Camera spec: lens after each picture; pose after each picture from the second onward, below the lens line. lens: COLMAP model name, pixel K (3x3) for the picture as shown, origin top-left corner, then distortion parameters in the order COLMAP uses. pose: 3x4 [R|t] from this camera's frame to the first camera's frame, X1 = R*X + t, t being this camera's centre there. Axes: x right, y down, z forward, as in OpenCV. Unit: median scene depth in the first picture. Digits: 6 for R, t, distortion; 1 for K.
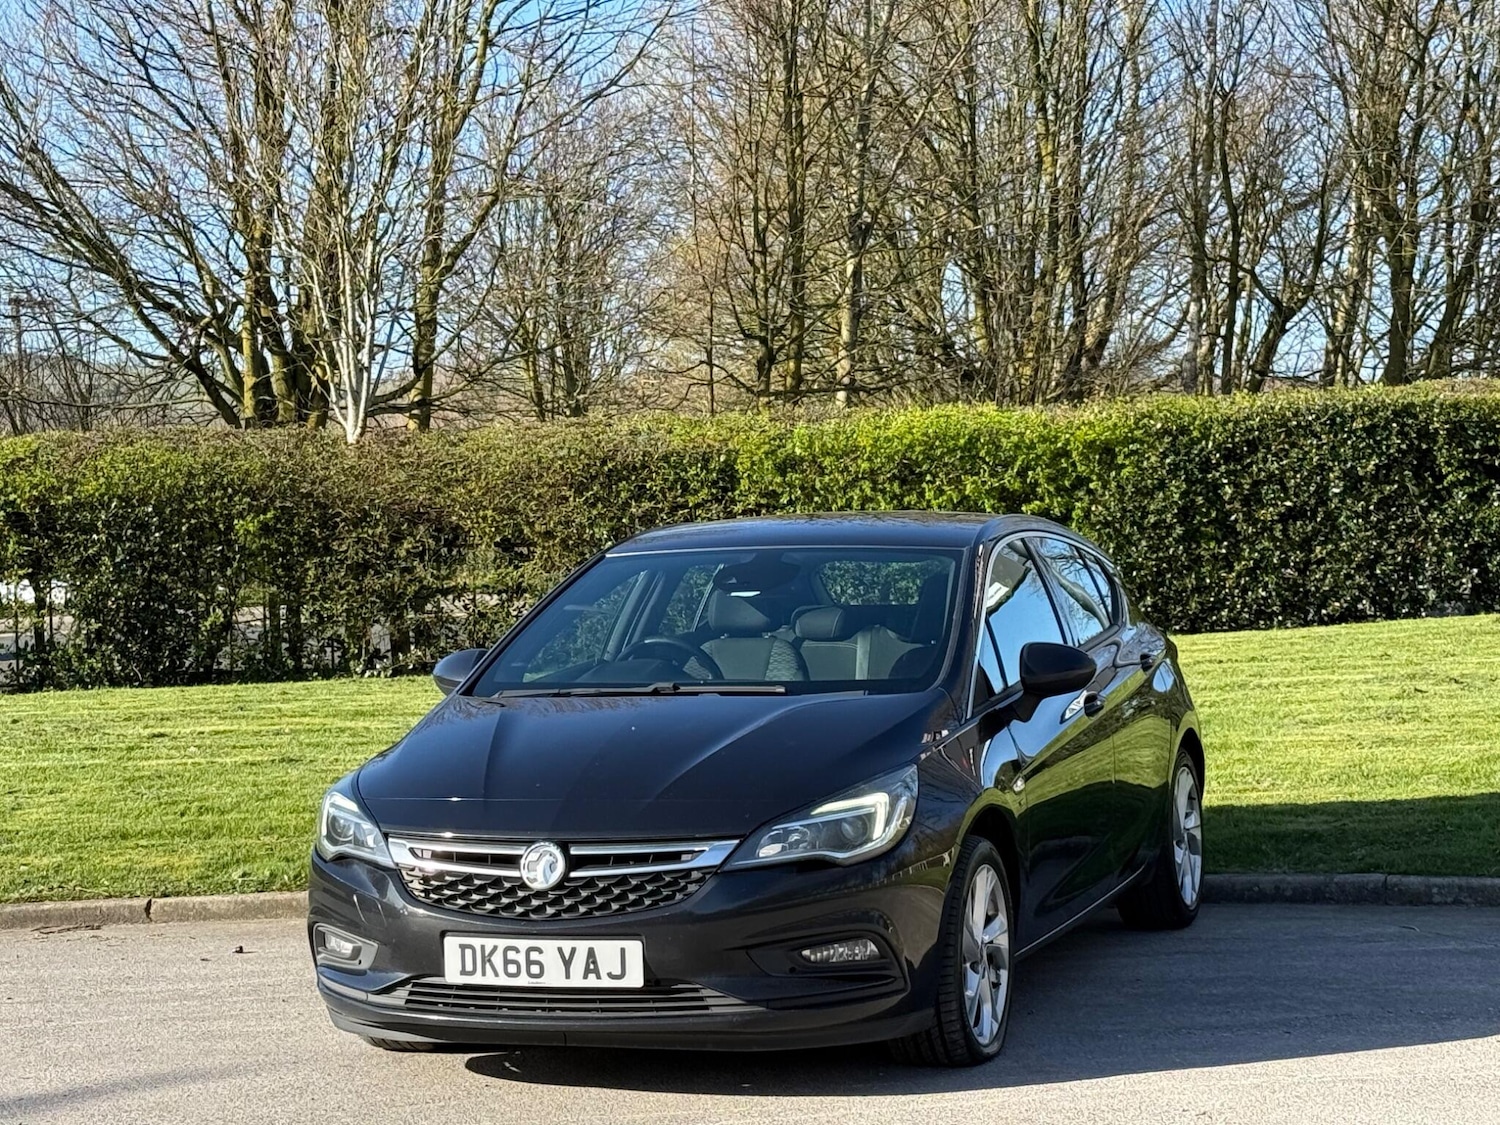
lens RADIAL K [[3254.8, 0, 750.0], [0, 3254.8, 562.5], [0, 0, 1]] dist [0.154041, -0.146409]
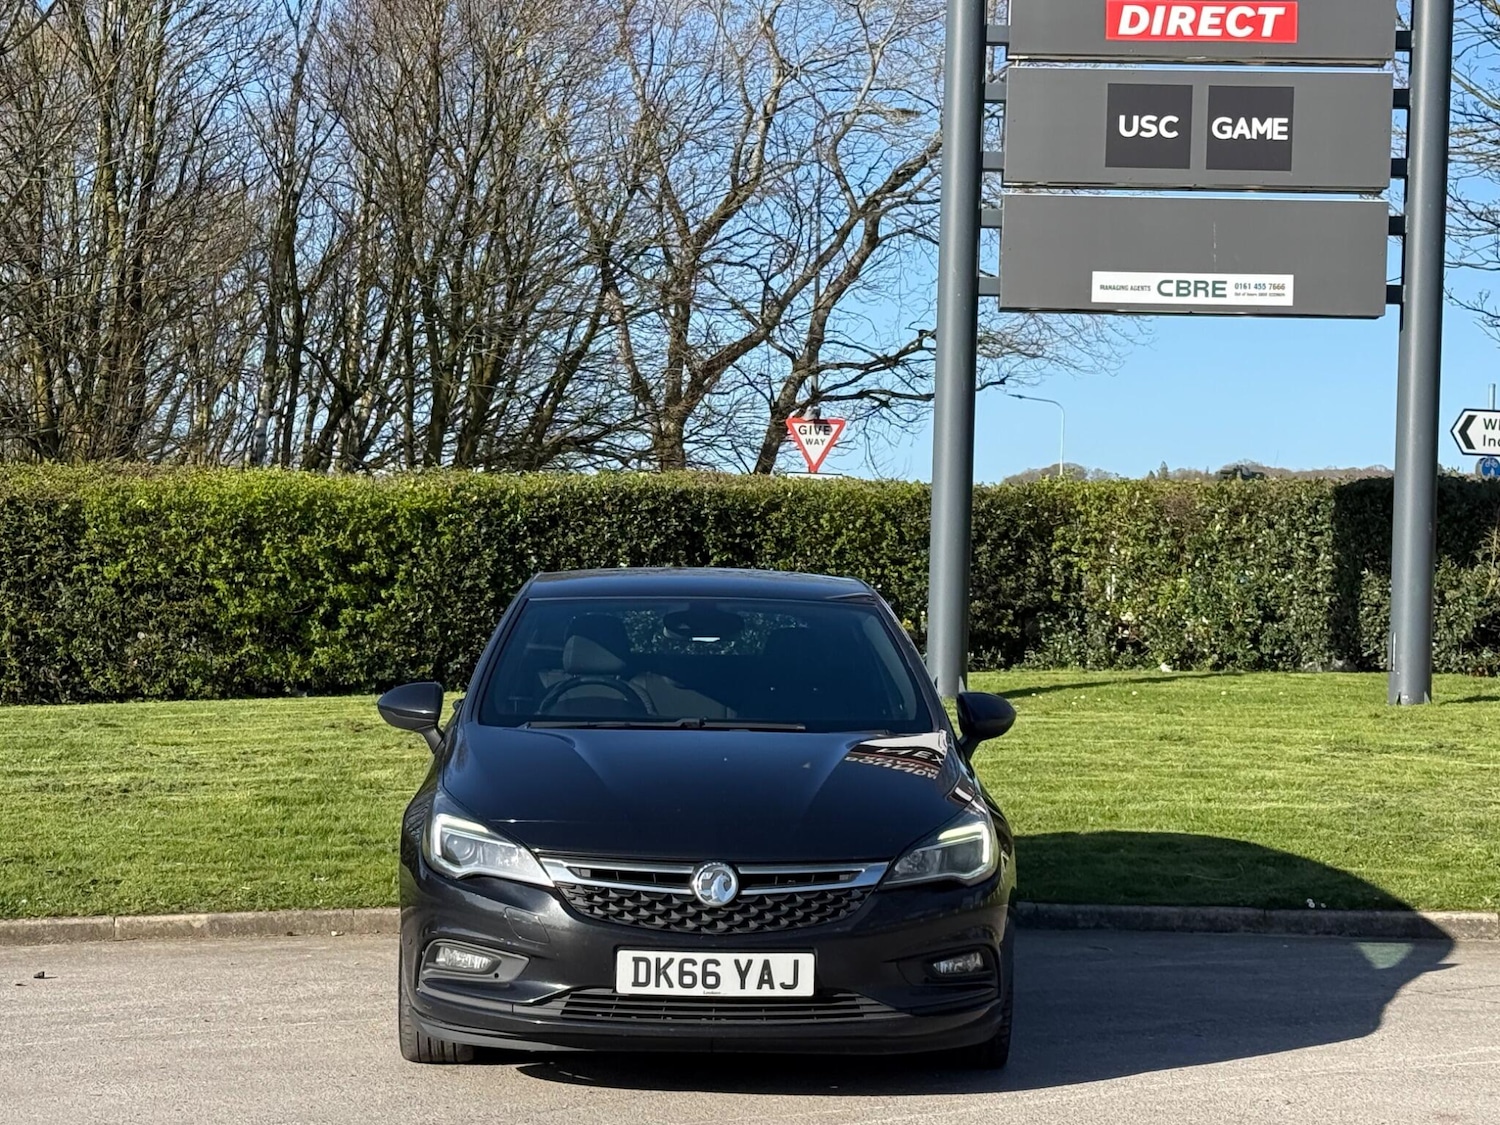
lens RADIAL K [[3043.7, 0, 750.0], [0, 3043.7, 562.5], [0, 0, 1]] dist [0.137341, 0.038741]
pose [[0.930633, 0.044785, 0.363204, -0.159360], [-0.036752, 0.998904, -0.029001, 0.005753], [-0.364105, 0.013641, 0.931258, 0.020030]]
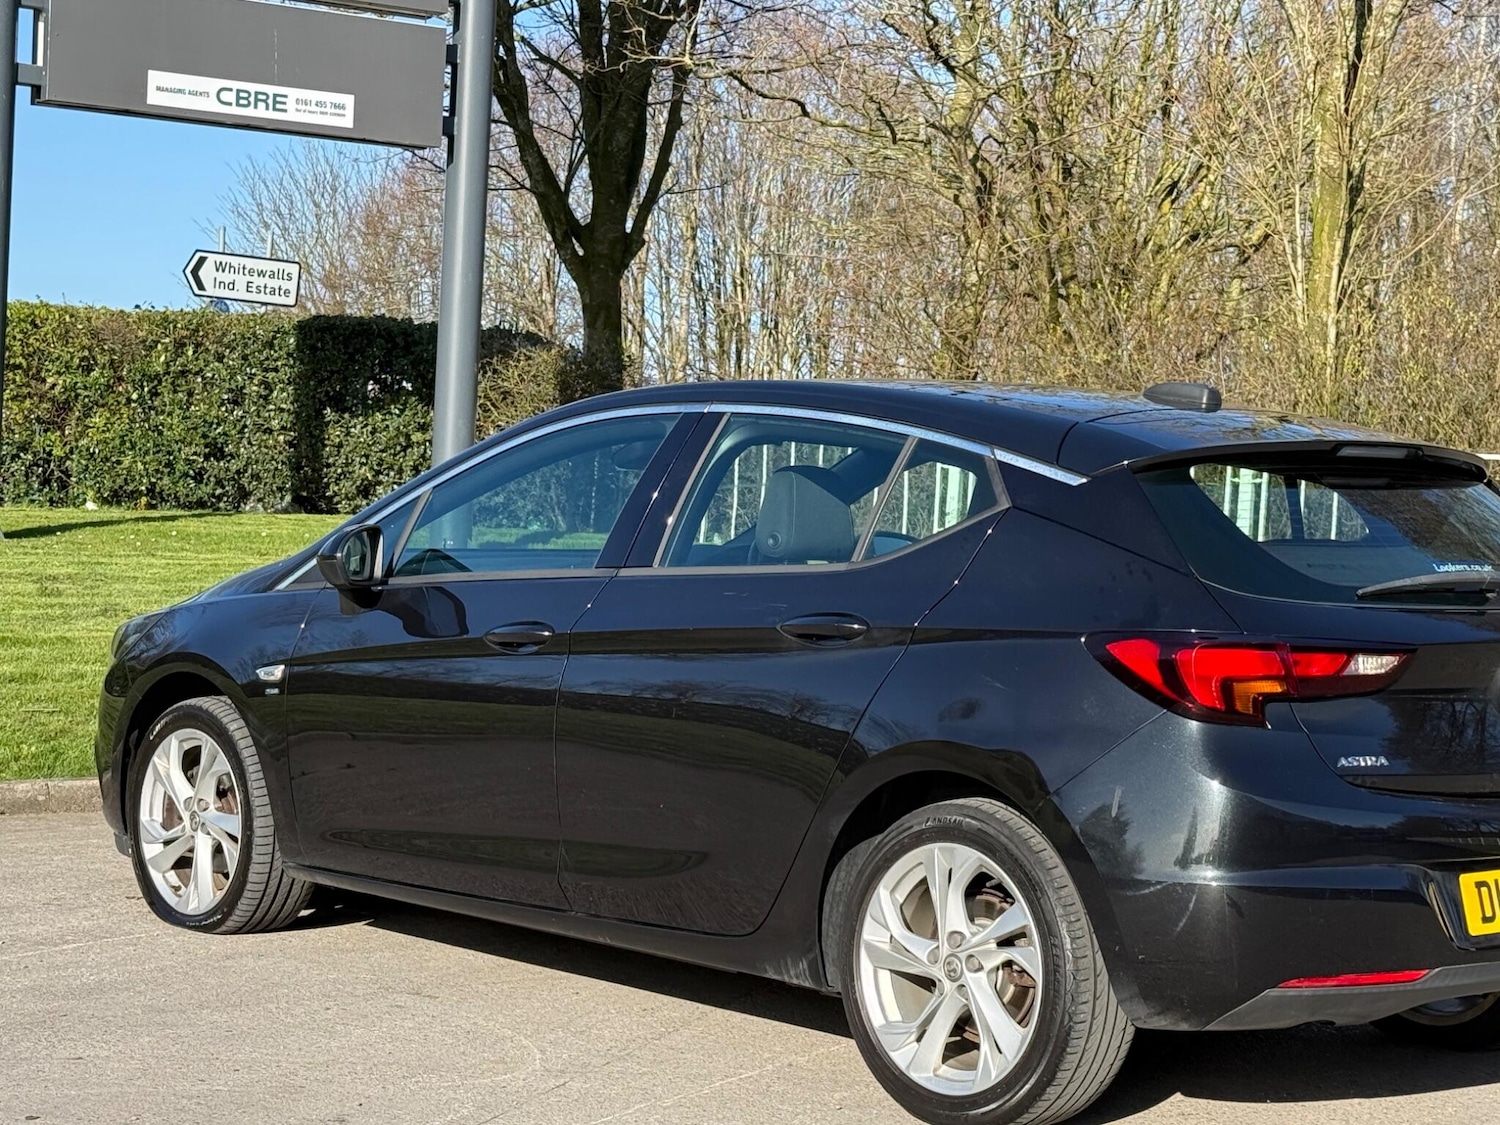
lens RADIAL K [[2988.6, 0, 750.0], [0, 2988.6, 562.5], [0, 0, 1]] dist [0.156649, -0.050184]
pose [[0.621588, 0.033141, 0.782643, -0.276430], [-0.050996, 0.998697, -0.001788, 0.015887], [-0.781683, -0.038800, 0.622468, 0.190778]]
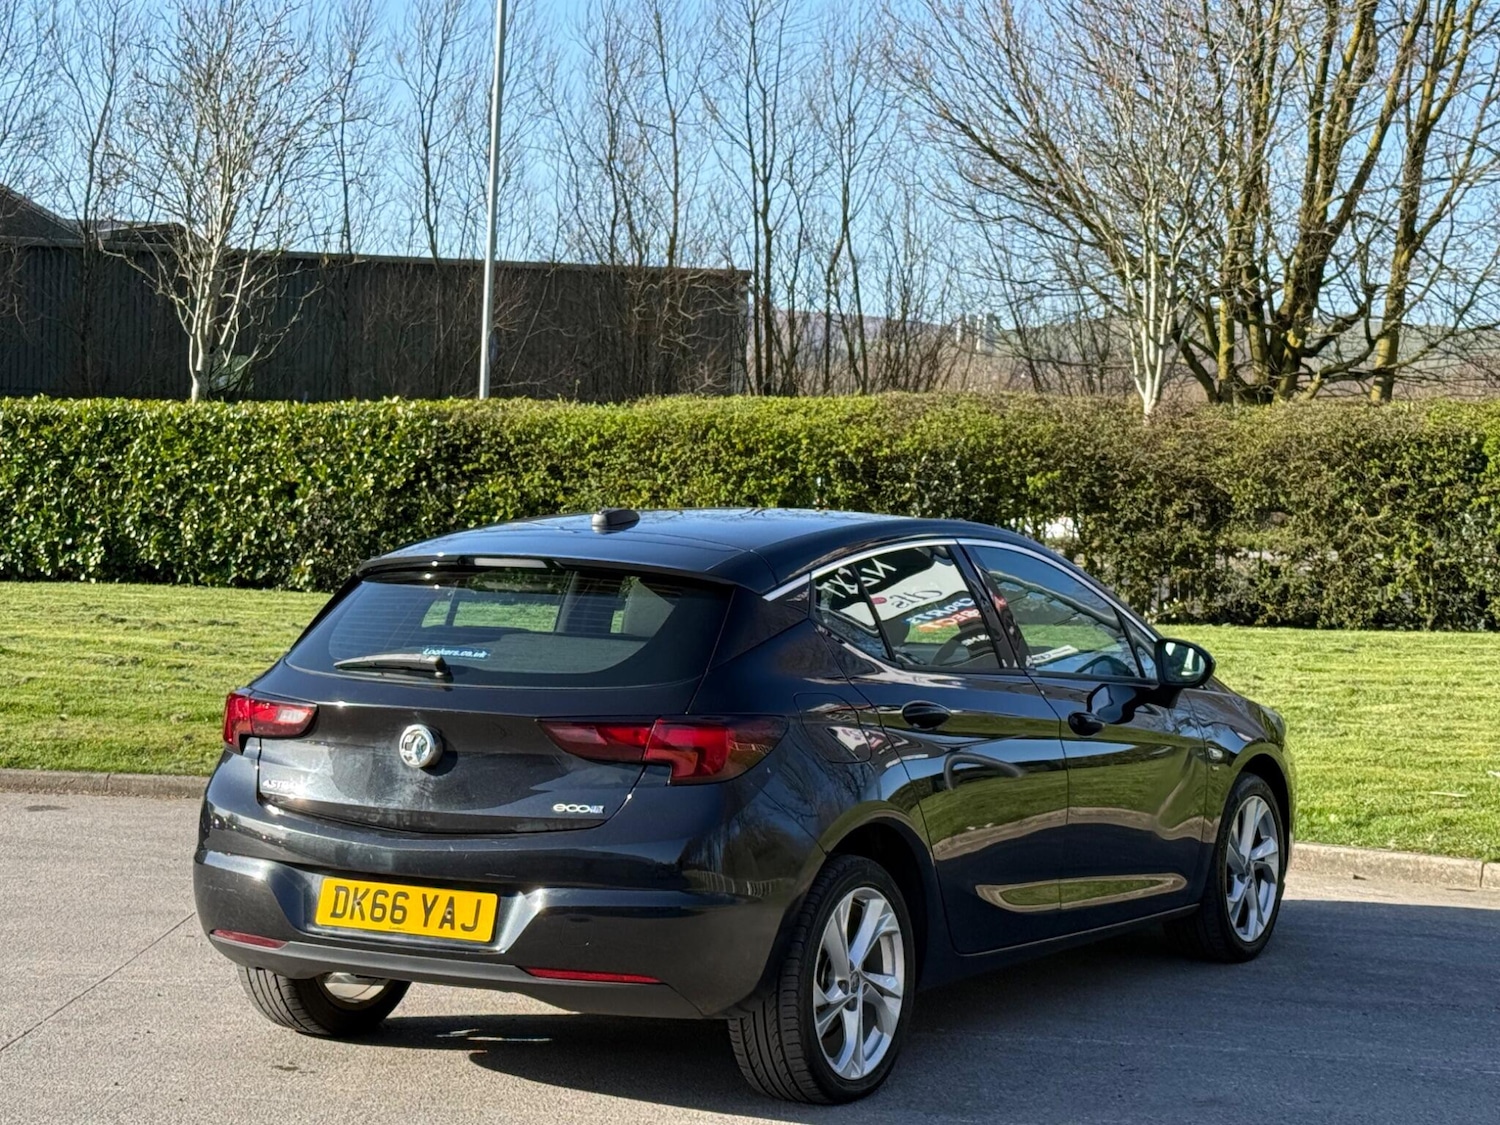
lens RADIAL K [[2988.6, 0, 750.0], [0, 2988.6, 562.5], [0, 0, 1]] dist [0.156649, -0.050184]
pose [[0.927561, 0.061479, -0.368581, 0.138748], [-0.053696, 0.998065, 0.031346, -0.010754], [0.369795, -0.009284, 0.929067, -0.000113]]
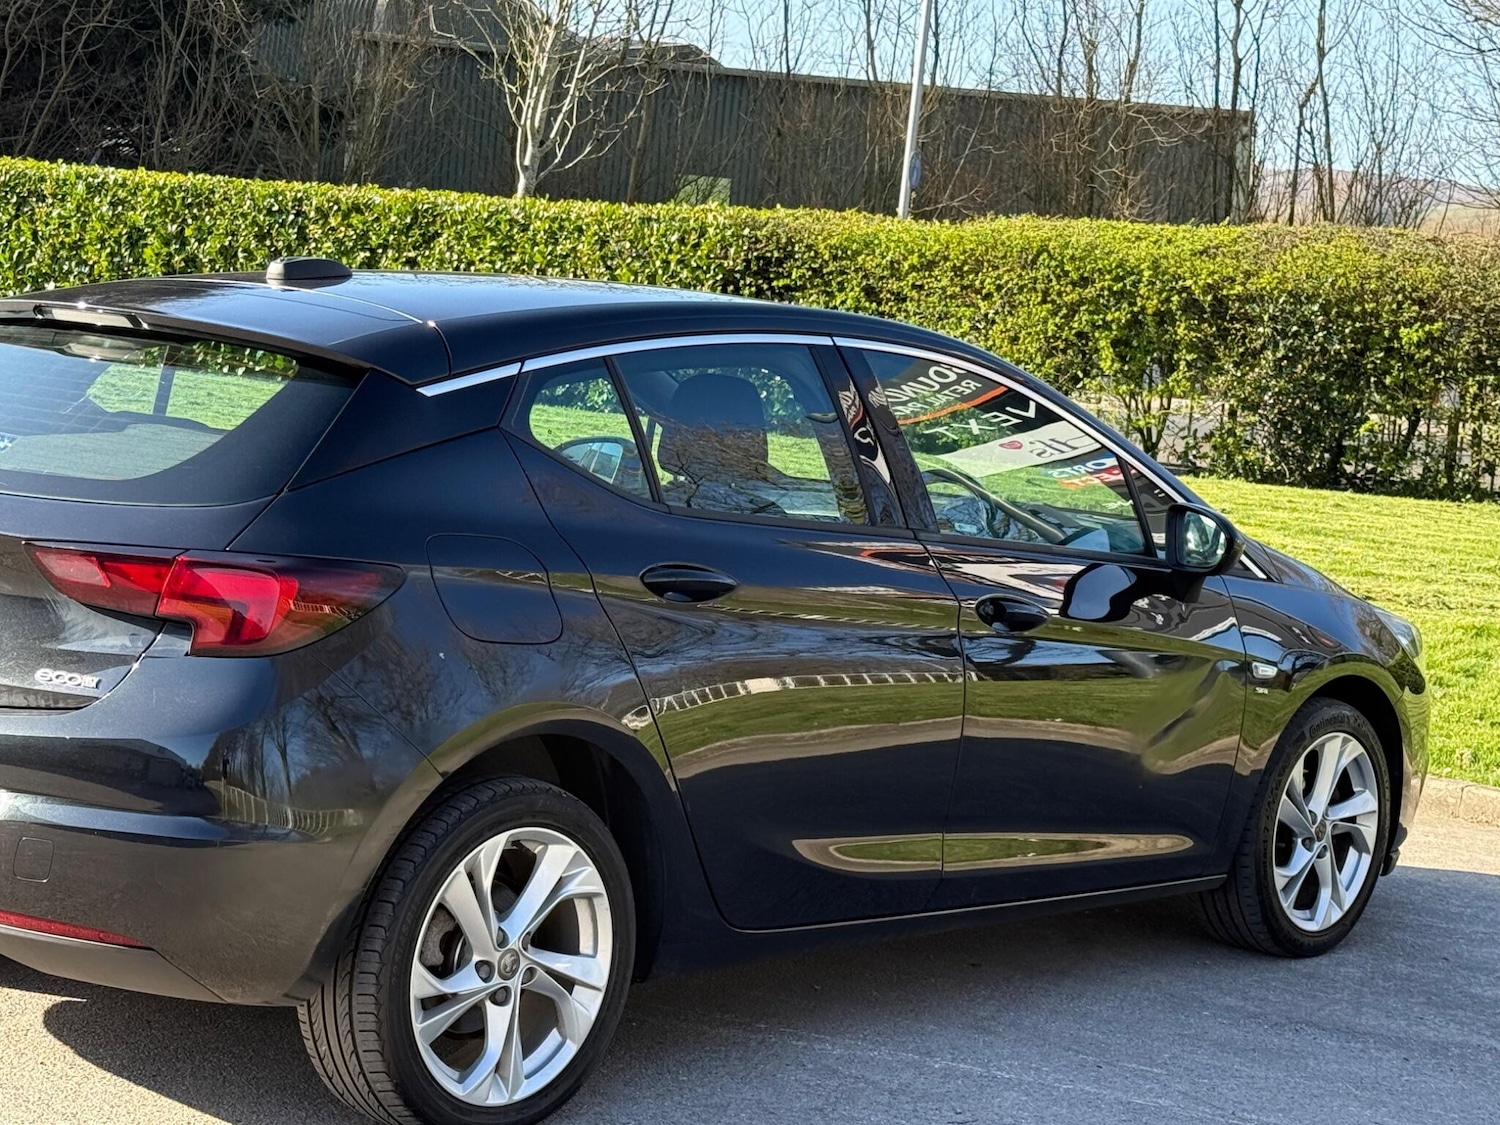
lens RADIAL K [[2988.6, 0, 750.0], [0, 2988.6, 562.5], [0, 0, 1]] dist [0.156649, -0.050184]
pose [[0.839255, 0.146287, -0.523689, 0.159848], [-0.112708, 0.989014, 0.095646, -0.007830], [0.531928, -0.021248, 0.846523, 0.139439]]
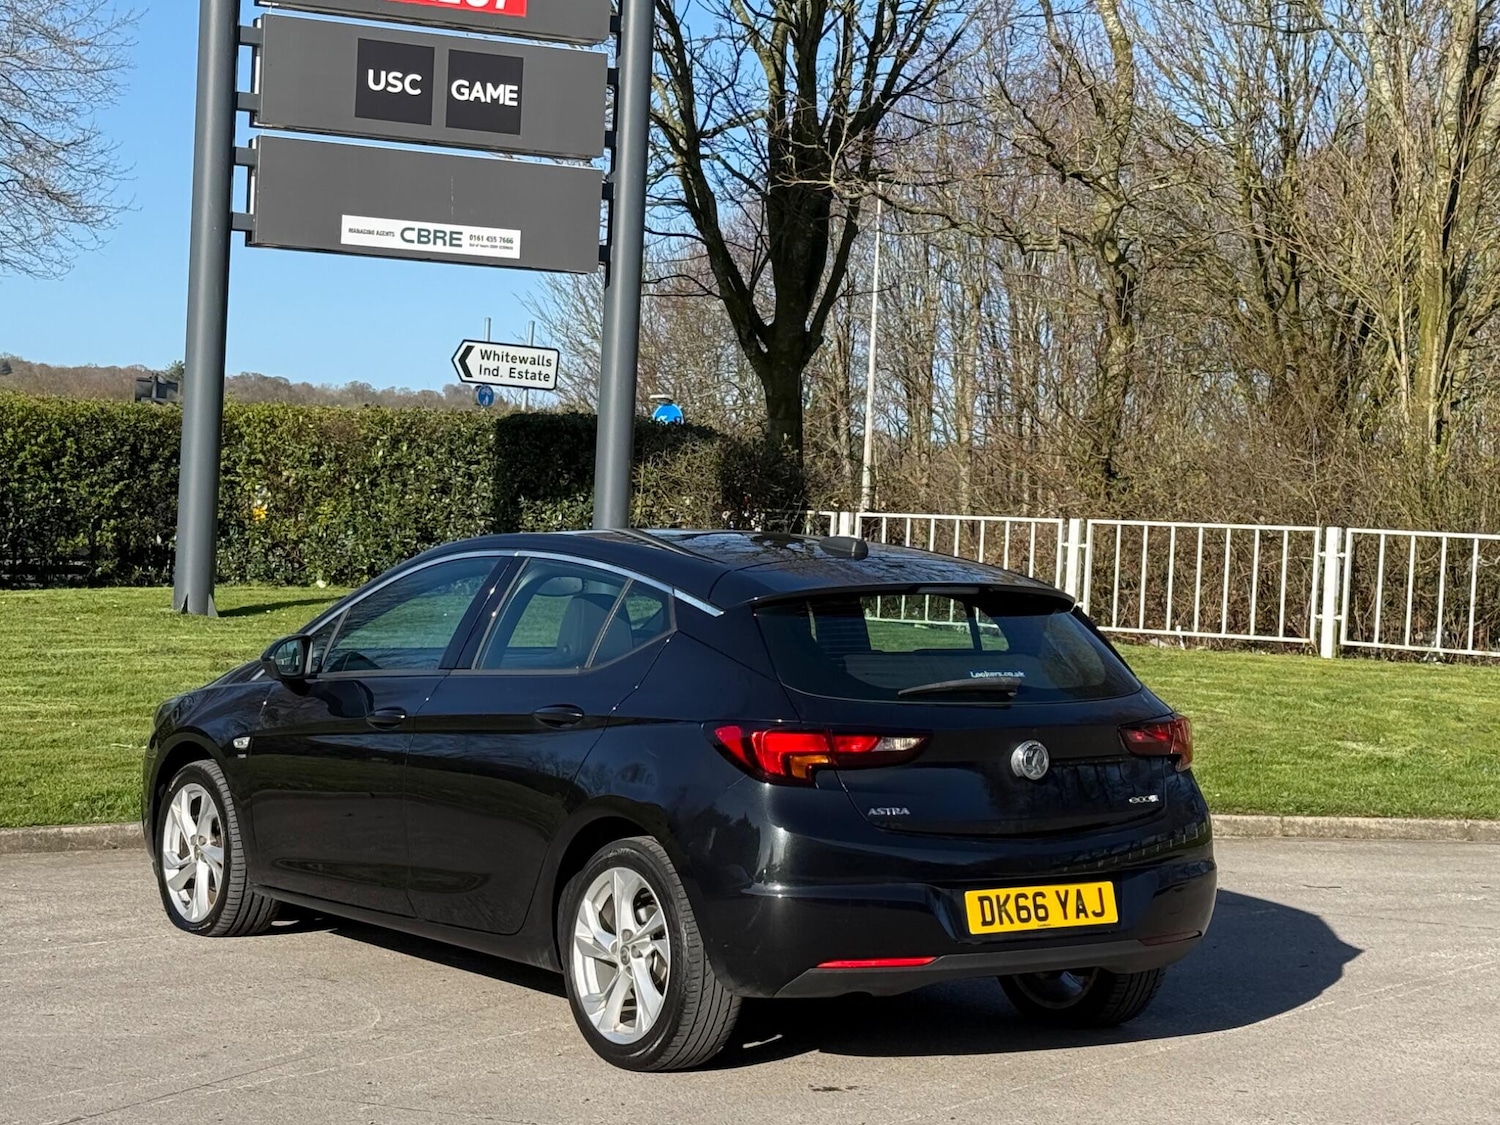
lens RADIAL K [[2981.6, 0, 750.0], [0, 2981.6, 562.5], [0, 0, 1]] dist [0.152200, -0.135673]
pose [[0.709260, 0.044375, 0.703548, -0.313684], [-0.049827, 0.998676, -0.012758, 0.004693], [-0.703183, -0.026007, 0.710533, 0.061440]]
